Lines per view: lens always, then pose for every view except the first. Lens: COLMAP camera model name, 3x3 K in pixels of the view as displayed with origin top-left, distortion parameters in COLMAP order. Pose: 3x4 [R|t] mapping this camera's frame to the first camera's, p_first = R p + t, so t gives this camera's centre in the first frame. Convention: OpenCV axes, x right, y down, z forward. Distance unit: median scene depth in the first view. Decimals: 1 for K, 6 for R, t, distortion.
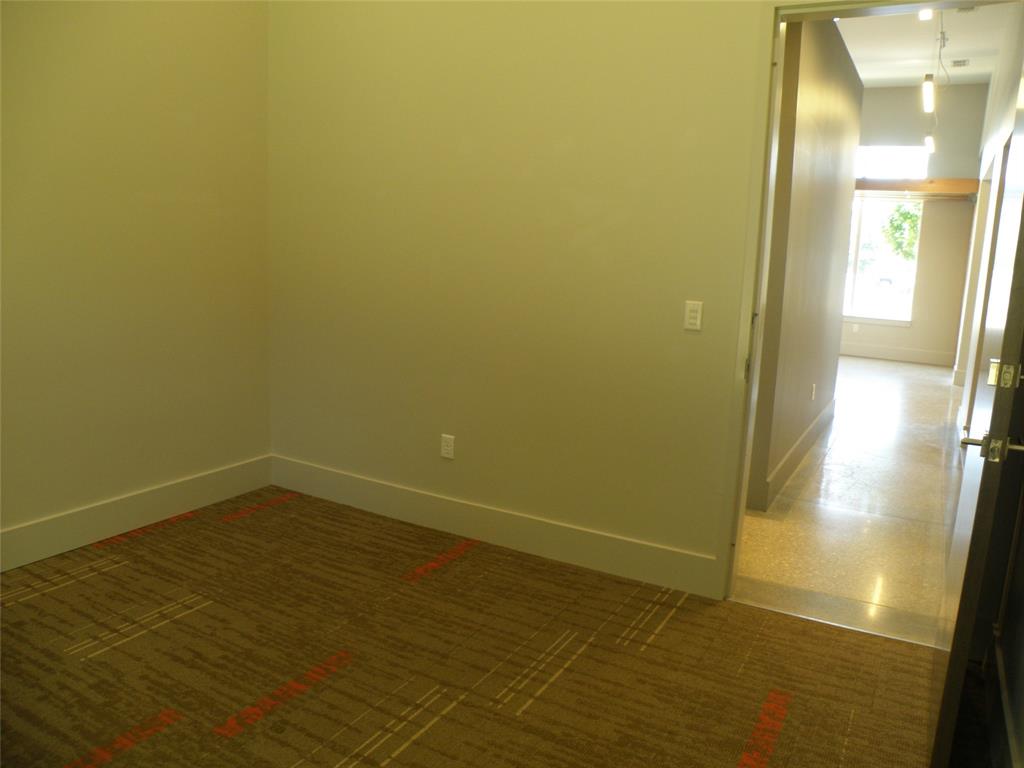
lens RADIAL K [[788.4, 0, 518.3], [0, 788.4, 389.2], [0, 0, 1]] dist [-0.177038, 0.140794]
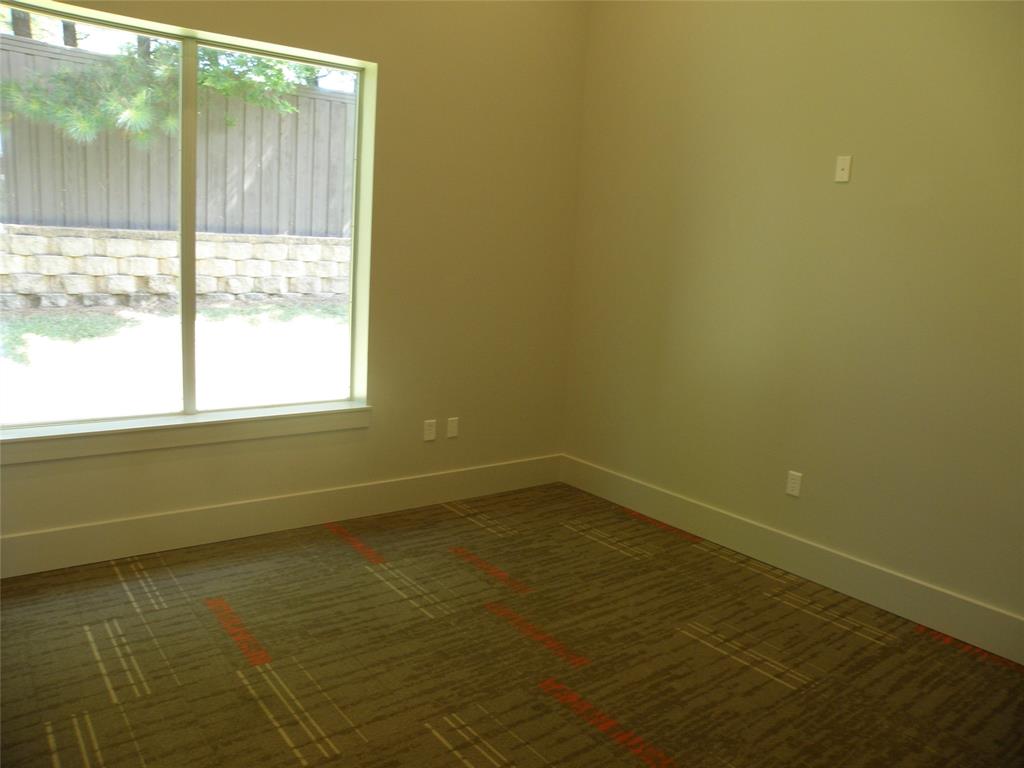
lens RADIAL K [[822.1, 0, 512.0], [0, 822.1, 384.0], [0, 0, 1]] dist [-0.176953, 0.173701]
pose [[-0.418327, 0.080064, -0.904761, 0.539806], [-0.238240, 0.951560, 0.194358, -0.156371], [0.876495, 0.296856, -0.378989, 0.982322]]
